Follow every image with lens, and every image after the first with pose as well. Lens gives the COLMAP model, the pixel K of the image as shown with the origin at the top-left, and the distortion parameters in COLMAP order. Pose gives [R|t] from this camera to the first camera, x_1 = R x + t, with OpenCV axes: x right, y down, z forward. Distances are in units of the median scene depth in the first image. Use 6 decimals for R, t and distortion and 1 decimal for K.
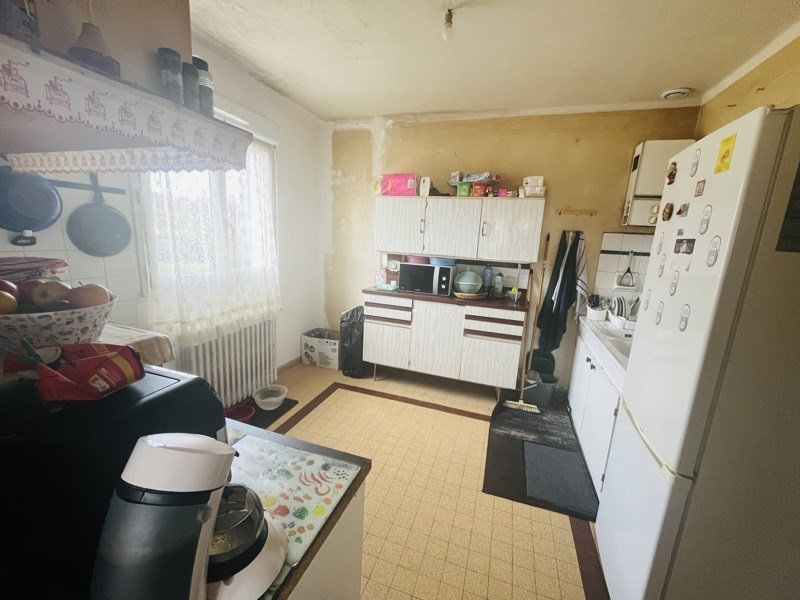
lens RADIAL K [[324.1, 0, 400.0], [0, 324.1, 300.0], [0, 0, 1]] dist [-0.001922, -0.000489]
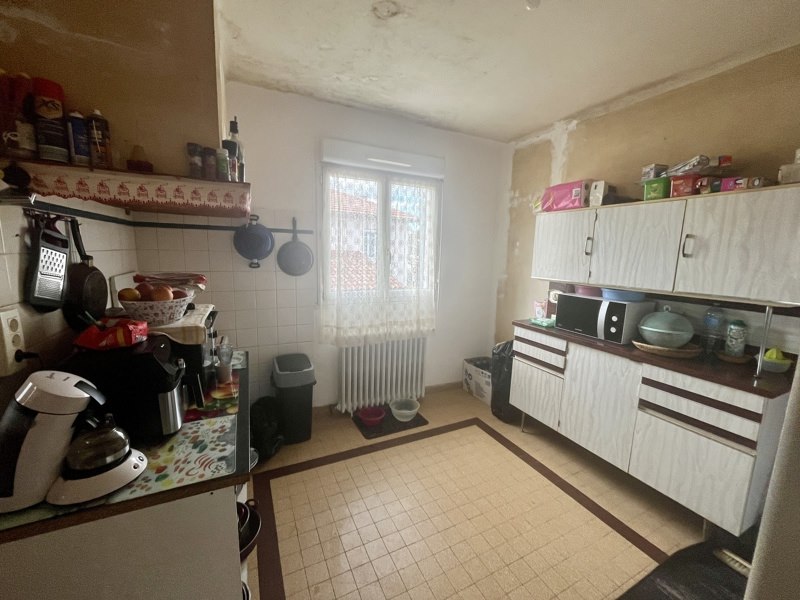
lens RADIAL K [[324.1, 0, 400.0], [0, 324.1, 300.0], [0, 0, 1]] dist [-0.001922, -0.000489]
pose [[0.702886, 0.071901, -0.707660, 0.296976], [-0.128699, 0.991313, -0.027110, -0.026751], [0.699563, 0.110130, 0.706033, 0.173047]]
